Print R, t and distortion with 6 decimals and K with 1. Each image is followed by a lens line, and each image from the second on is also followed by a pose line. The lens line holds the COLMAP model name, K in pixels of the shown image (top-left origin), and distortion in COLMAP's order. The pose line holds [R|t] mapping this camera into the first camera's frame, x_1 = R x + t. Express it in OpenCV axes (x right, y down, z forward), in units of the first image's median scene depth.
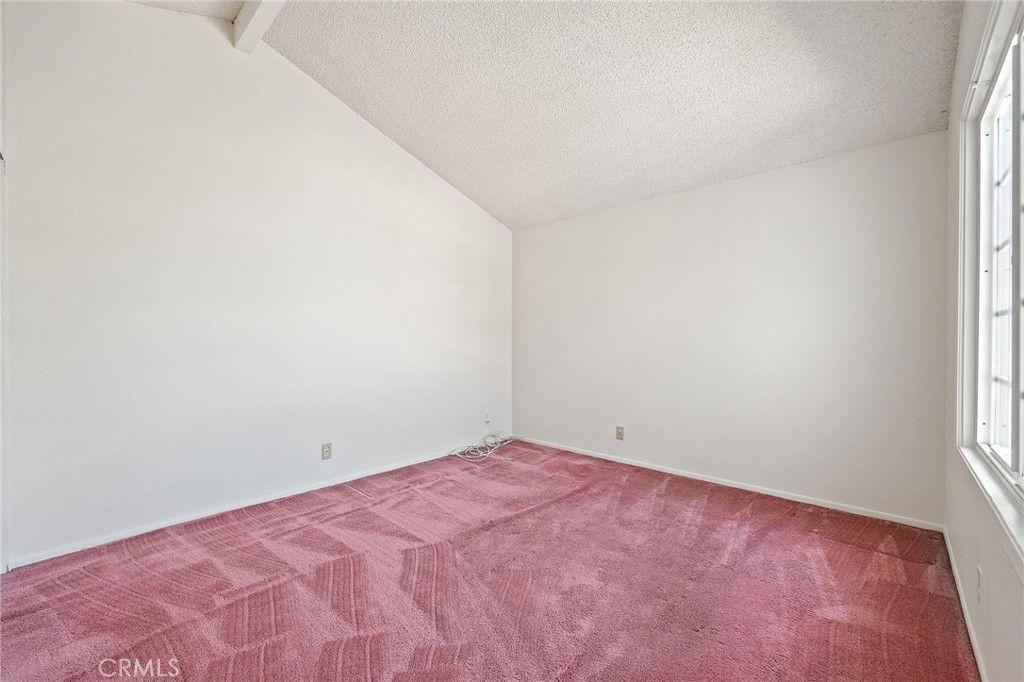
lens RADIAL K [[413.3, 0, 512.2], [0, 413.3, 339.2], [0, 0, 1]] dist [-0.002360, -0.000255]
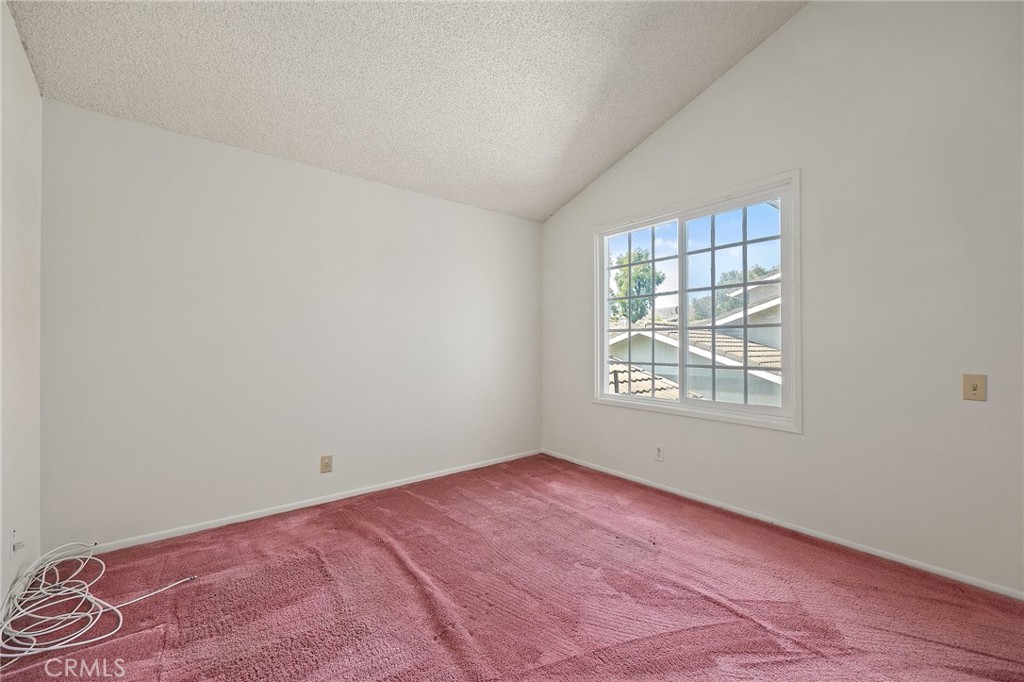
lens RADIAL K [[413.3, 0, 513.1], [0, 413.3, 342.7], [0, 0, 1]] dist [-0.002360, -0.000255]
pose [[0.141766, 0.003519, 0.989894, -0.525765], [-0.001883, 0.999993, -0.003285, 0.003026], [-0.989898, -0.001398, 0.141772, 0.636571]]
